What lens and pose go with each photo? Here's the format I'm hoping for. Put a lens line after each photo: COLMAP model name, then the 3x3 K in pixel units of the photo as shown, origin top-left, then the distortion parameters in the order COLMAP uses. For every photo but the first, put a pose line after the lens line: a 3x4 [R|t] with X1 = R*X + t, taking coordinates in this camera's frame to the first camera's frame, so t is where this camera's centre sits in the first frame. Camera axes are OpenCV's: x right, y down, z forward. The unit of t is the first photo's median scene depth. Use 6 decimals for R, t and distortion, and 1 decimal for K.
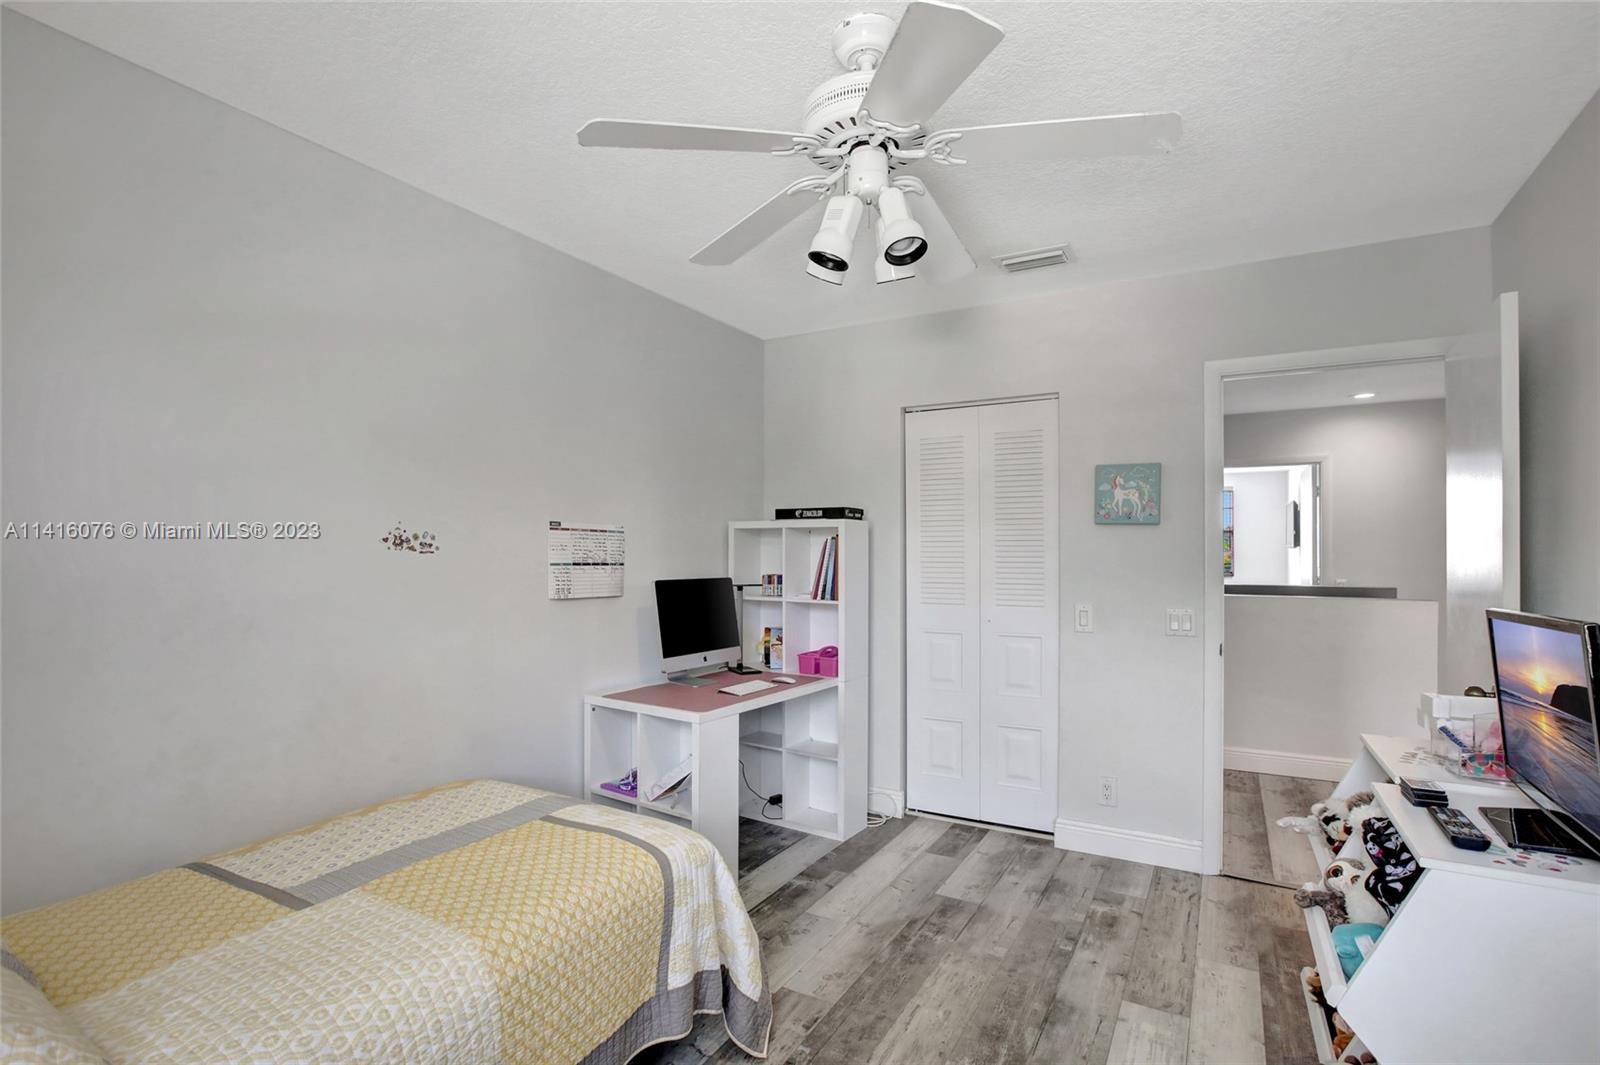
lens RADIAL K [[739.6, 0, 777.0], [0, 739.6, 529.5], [0, 0, 1]] dist [-0.054586, 0.018792]
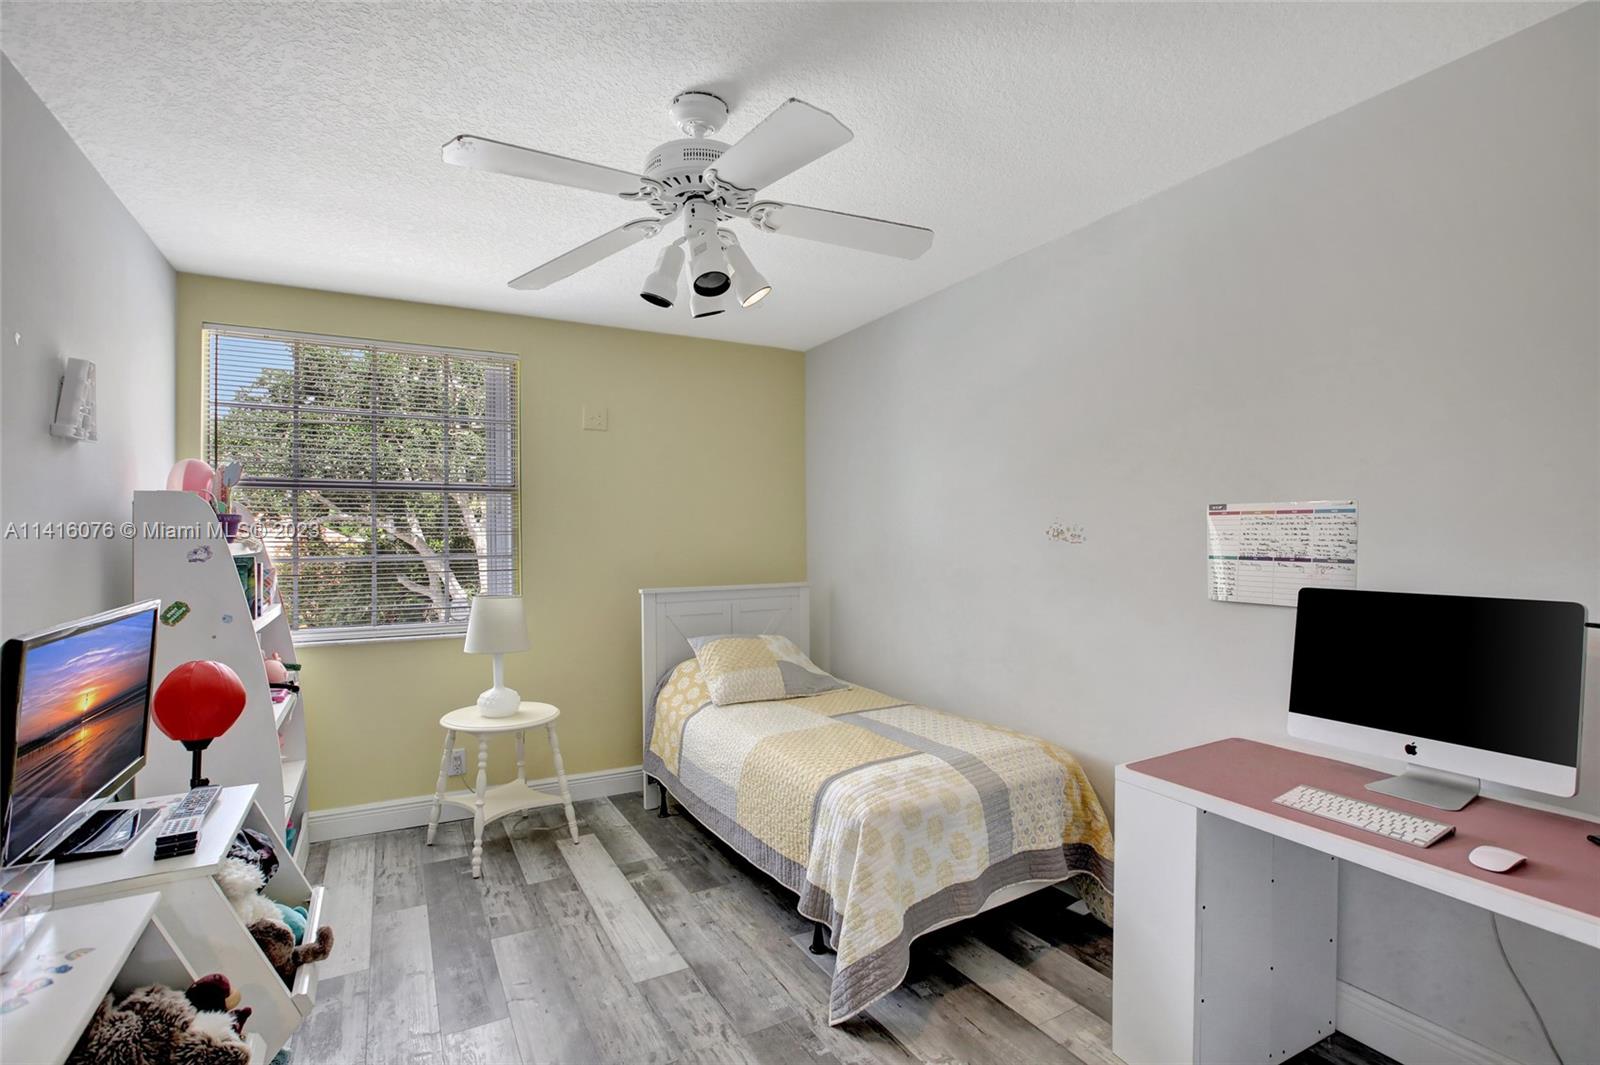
lens RADIAL K [[739.6, 0, 777.0], [0, 739.6, 529.5], [0, 0, 1]] dist [-0.054586, 0.018792]
pose [[-0.498005, -0.007638, -0.867141, 0.735127], [0.033471, 0.999047, -0.028023, 0.026906], [0.866528, -0.042980, -0.497274, 1.144957]]
